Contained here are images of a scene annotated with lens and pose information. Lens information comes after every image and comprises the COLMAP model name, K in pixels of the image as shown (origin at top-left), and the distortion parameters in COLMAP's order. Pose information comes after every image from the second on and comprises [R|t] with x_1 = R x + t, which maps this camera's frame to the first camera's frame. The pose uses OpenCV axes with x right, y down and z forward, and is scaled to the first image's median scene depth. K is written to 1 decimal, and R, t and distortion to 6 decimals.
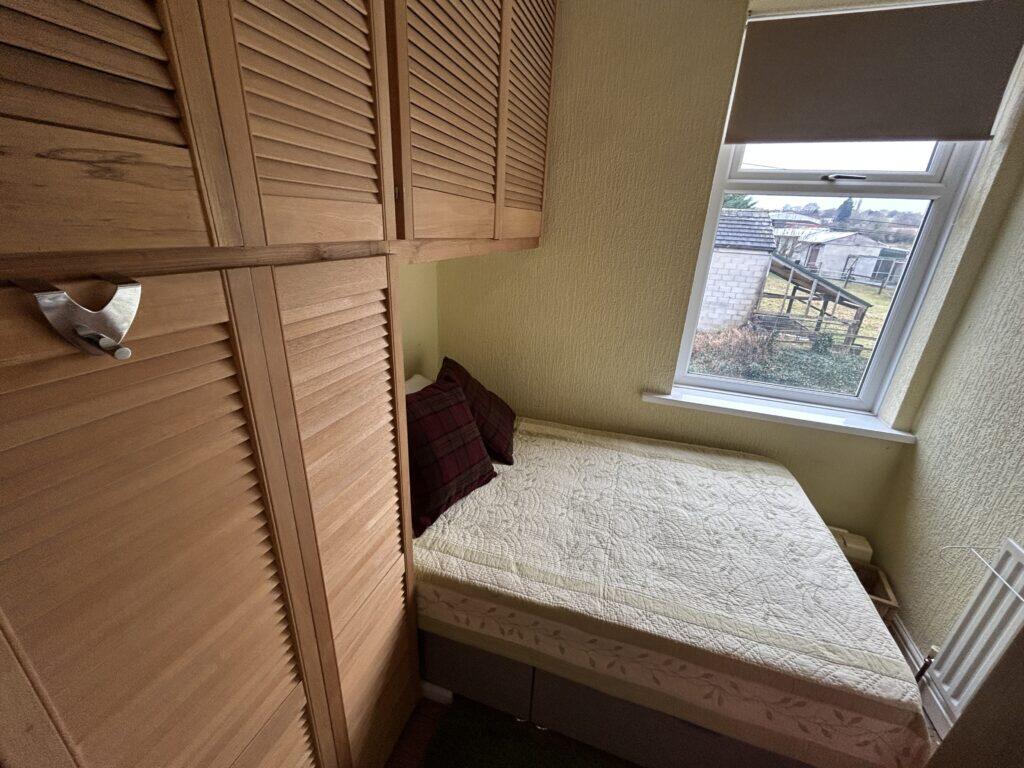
lens RADIAL K [[416.3, 0, 510.6], [0, 416.3, 383.1], [0, 0, 1]] dist [0.000323, 0.000712]
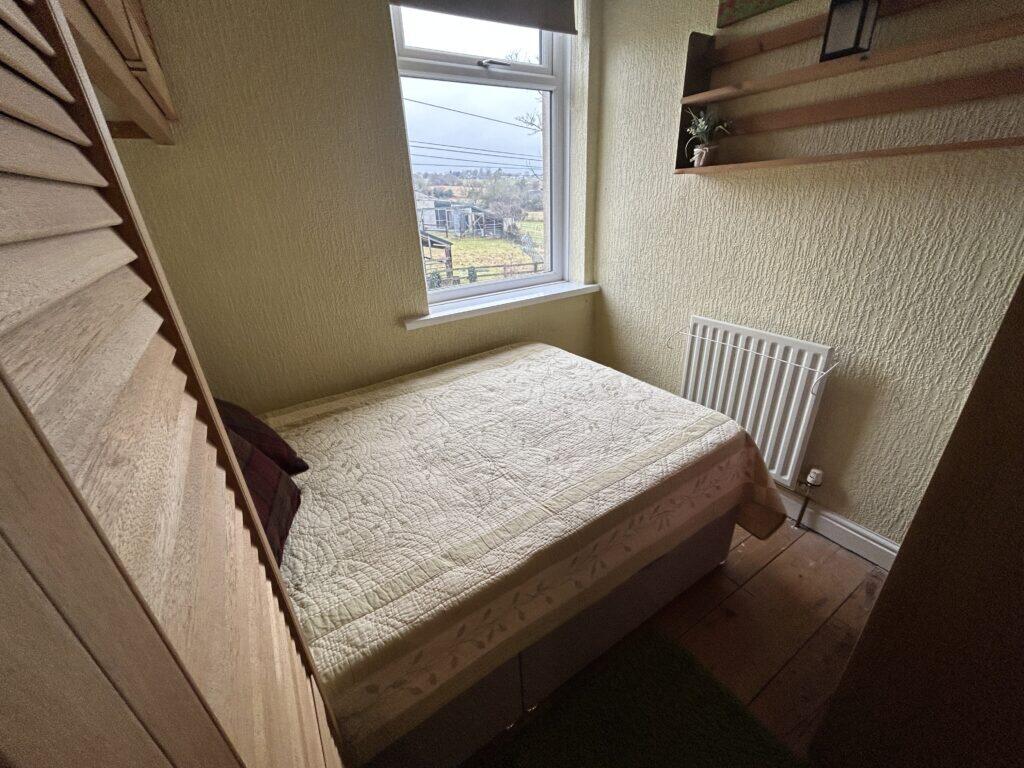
lens RADIAL K [[416.3, 0, 510.6], [0, 416.3, 383.1], [0, 0, 1]] dist [0.000323, 0.000712]
pose [[0.631168, -0.388317, 0.671443, -0.215194], [0.348541, 0.915328, 0.201729, 0.055555], [-0.692926, 0.106700, 0.713070, 0.320149]]
